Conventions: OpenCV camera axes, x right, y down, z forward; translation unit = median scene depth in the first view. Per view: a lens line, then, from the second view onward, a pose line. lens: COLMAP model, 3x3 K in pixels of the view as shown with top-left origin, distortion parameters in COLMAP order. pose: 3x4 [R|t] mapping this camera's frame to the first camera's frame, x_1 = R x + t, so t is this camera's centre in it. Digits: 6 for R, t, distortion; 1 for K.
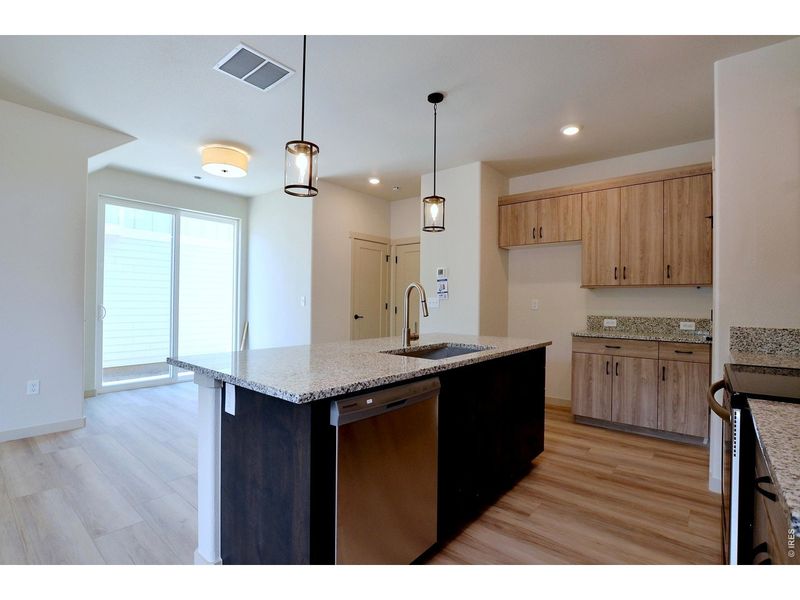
lens RADIAL K [[379.9, 0, 400.6], [0, 379.9, 301.6], [0, 0, 1]] dist [-0.027431, 0.001003]
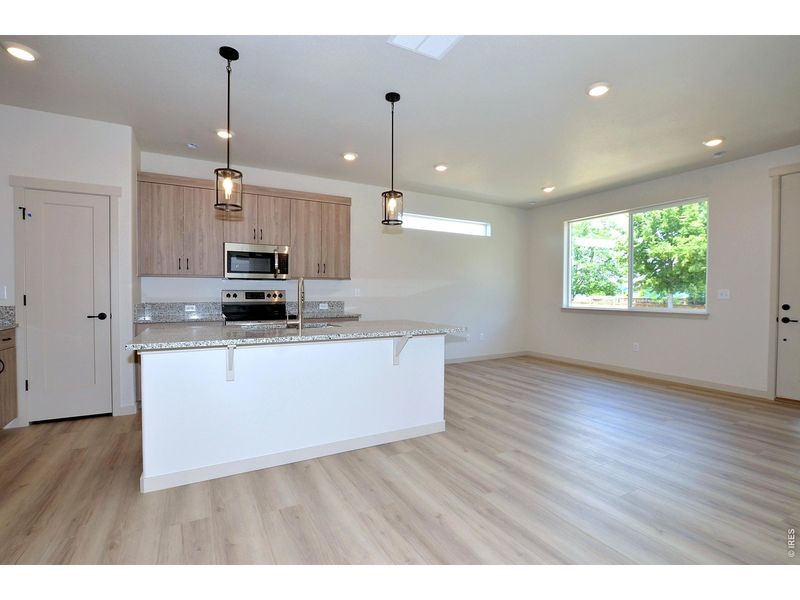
lens RADIAL K [[377.8, 0, 400.0], [0, 377.8, 300.0], [0, 0, 1]] dist [-0.027209, 0.000818]
pose [[-0.931843, -0.026186, 0.361916, -0.421357], [-0.018414, 0.999520, 0.024907, -0.006753], [-0.362395, 0.016545, -0.931878, 1.191020]]
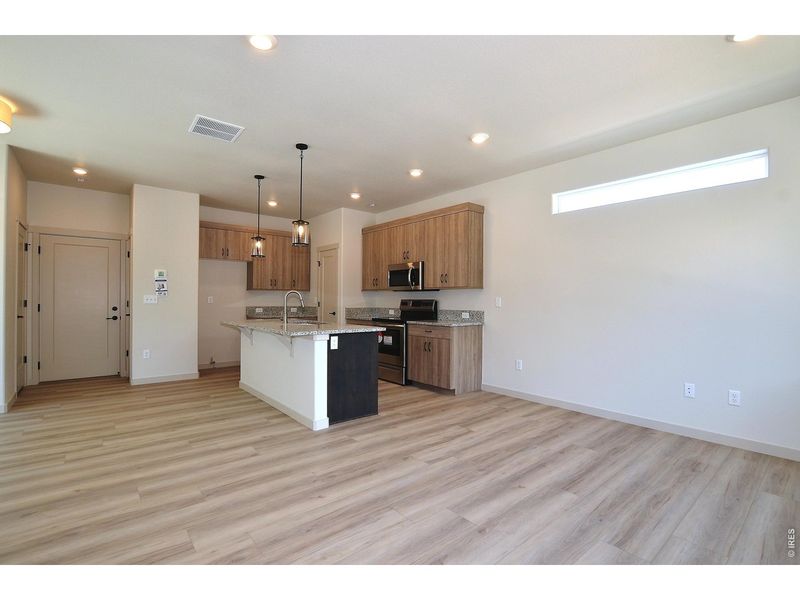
lens RADIAL K [[377.8, 0, 400.0], [0, 377.8, 300.0], [0, 0, 1]] dist [-0.027209, 0.000818]
pose [[0.175647, -0.013186, 0.984365, -1.032166], [-0.004767, 0.999887, 0.014245, -0.017902], [-0.984442, -0.007194, 0.175564, 0.063317]]
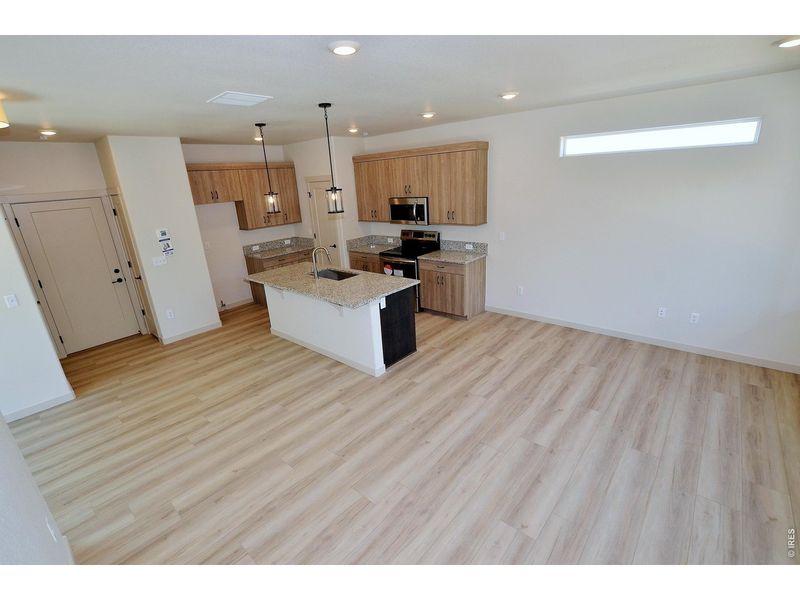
lens RADIAL K [[370.2, 0, 400.6], [0, 370.2, 301.7], [0, 0, 1]] dist [-0.025372, 0.000602]
pose [[0.014748, -0.332970, 0.942822, -1.114107], [0.056611, 0.941690, 0.331685, -0.234184], [-0.998287, 0.048483, 0.032738, 0.295262]]
